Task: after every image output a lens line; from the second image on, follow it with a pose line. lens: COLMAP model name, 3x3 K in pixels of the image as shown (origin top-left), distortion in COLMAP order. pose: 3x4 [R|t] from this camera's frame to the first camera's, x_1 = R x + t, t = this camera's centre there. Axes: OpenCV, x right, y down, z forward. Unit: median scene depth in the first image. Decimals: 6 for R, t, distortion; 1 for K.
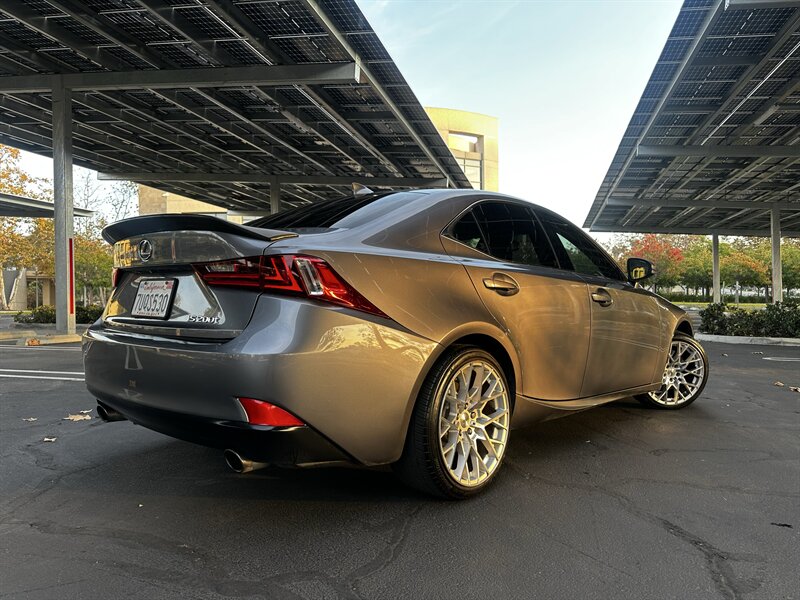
lens RADIAL K [[574.5, 0, 406.4], [0, 574.5, 299.3], [0, 0, 1]] dist [0.051538, -0.066050]
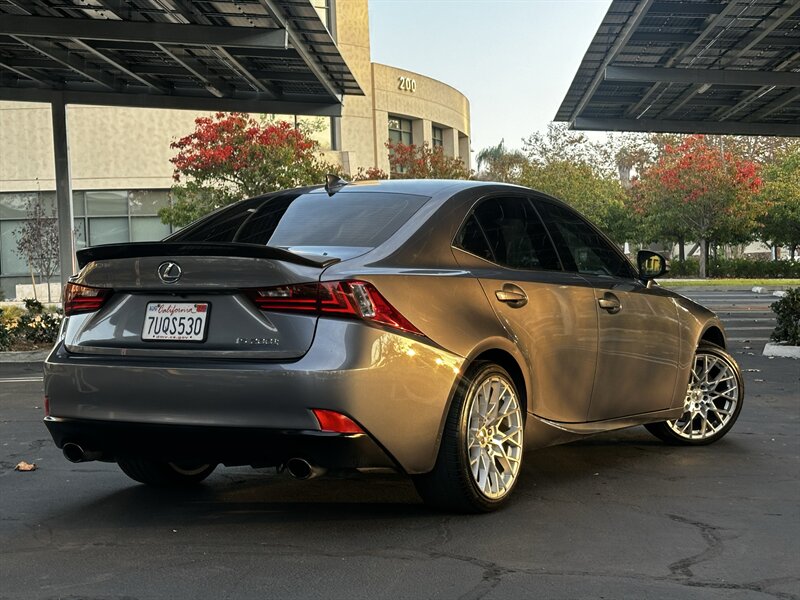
lens RADIAL K [[1439.9, 0, 400.0], [0, 1439.9, 300.0], [0, 0, 1]] dist [-0.257966, 3.591280]
pose [[0.981560, -0.021404, 0.189951, -0.299003], [0.018257, 0.999666, 0.018302, -0.042869], [-0.190280, -0.014497, 0.981623, -0.827591]]
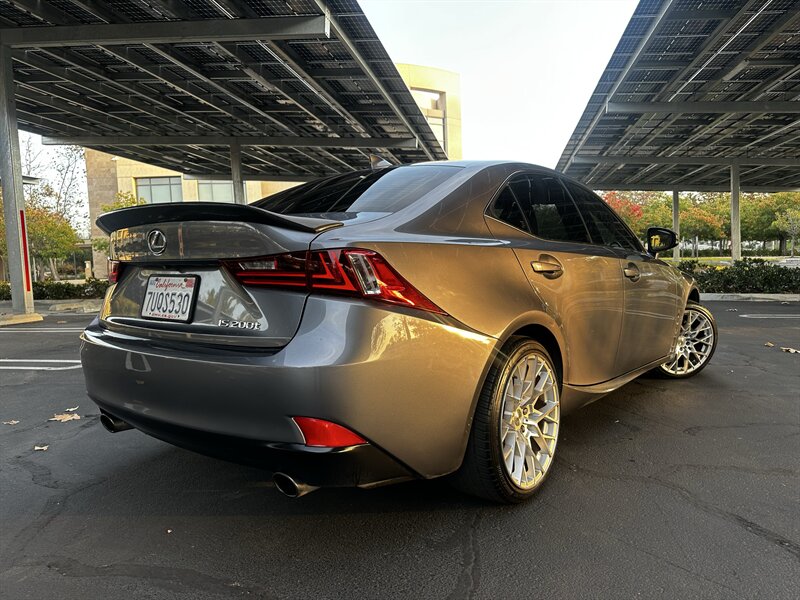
lens RADIAL K [[574.5, 0, 406.4], [0, 574.5, 299.3], [0, 0, 1]] dist [0.051538, -0.066050]
pose [[0.997378, -0.030866, 0.065460, -0.078591], [0.026373, 0.997308, 0.068425, -0.028011], [-0.067395, -0.066519, 0.995506, 0.062223]]
